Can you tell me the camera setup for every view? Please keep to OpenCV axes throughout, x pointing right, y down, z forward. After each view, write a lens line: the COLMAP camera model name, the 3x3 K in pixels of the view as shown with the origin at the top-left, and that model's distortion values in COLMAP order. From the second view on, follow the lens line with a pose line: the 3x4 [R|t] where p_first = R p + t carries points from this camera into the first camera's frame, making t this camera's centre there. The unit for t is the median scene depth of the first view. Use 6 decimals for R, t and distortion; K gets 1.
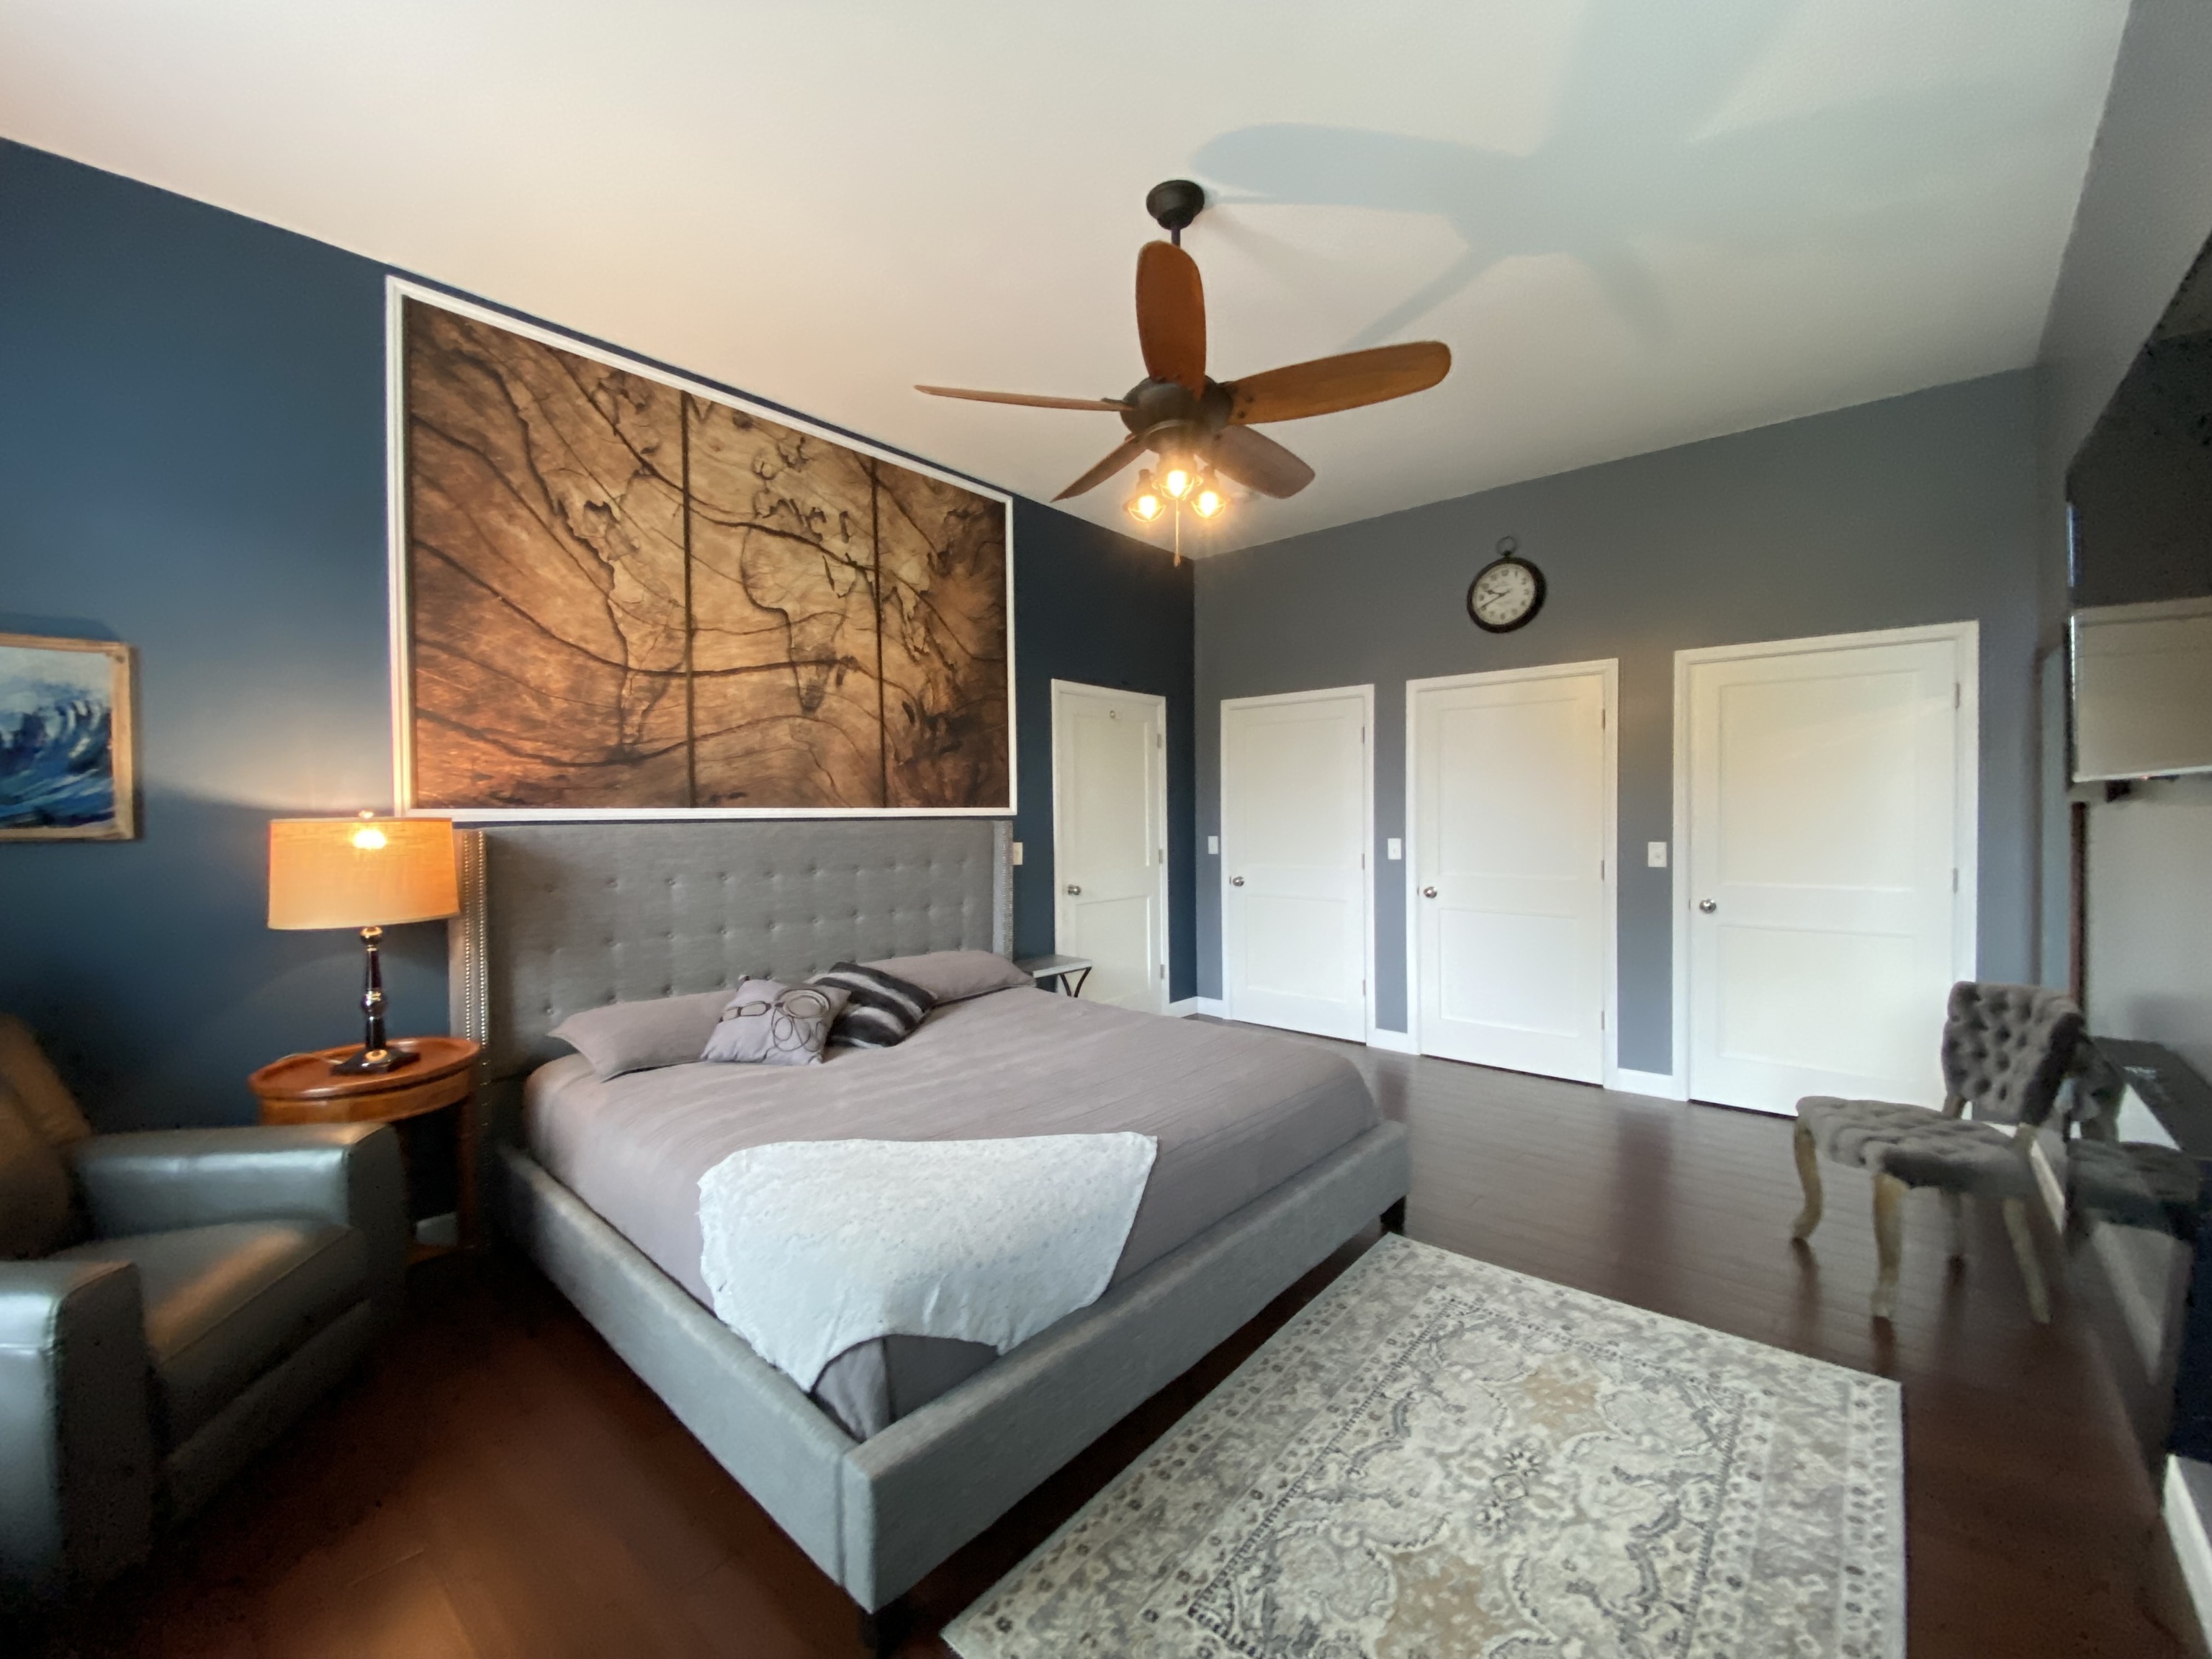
lens RADIAL K [[886.8, 0, 1109.0], [0, 886.8, 831.4], [0, 0, 1]] dist [0.024037, -0.021644]
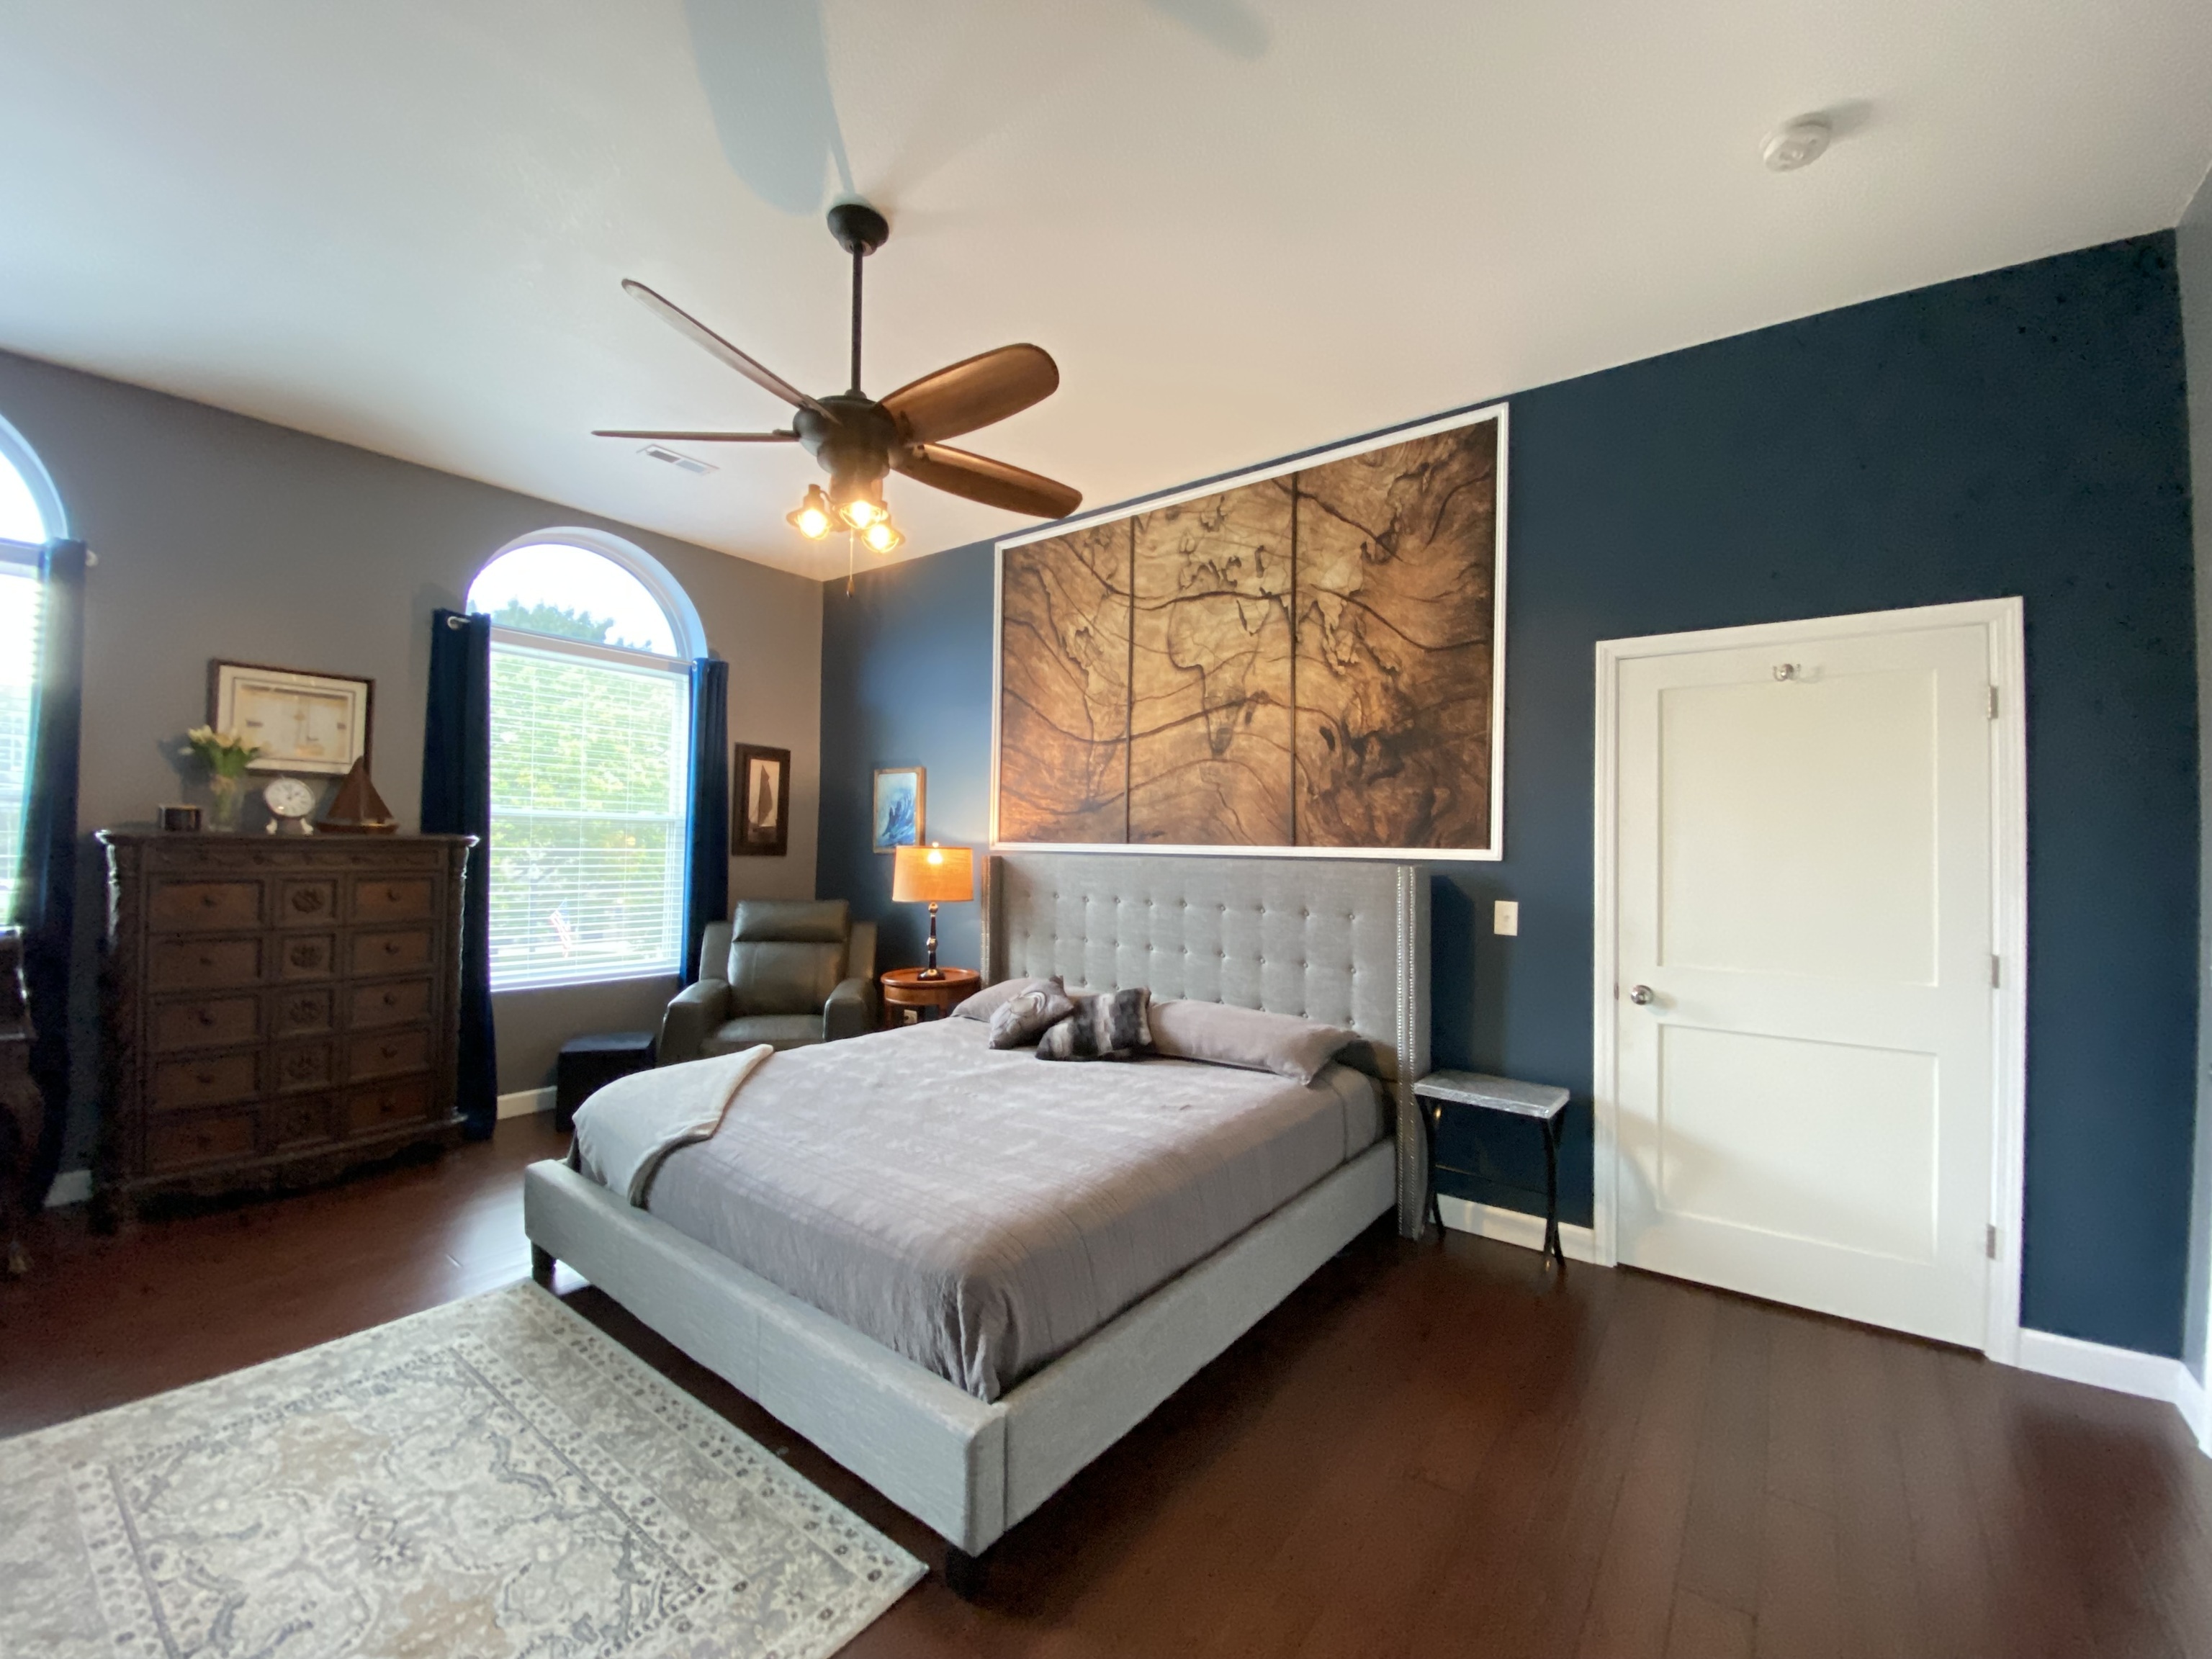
lens RADIAL K [[886.8, 0, 1109.0], [0, 886.8, 831.4], [0, 0, 1]] dist [0.024037, -0.021644]
pose [[0.052303, -0.001057, -0.998631, 0.719174], [-0.030492, 0.999531, -0.002655, -0.037298], [0.998166, 0.030589, 0.052246, 0.837444]]
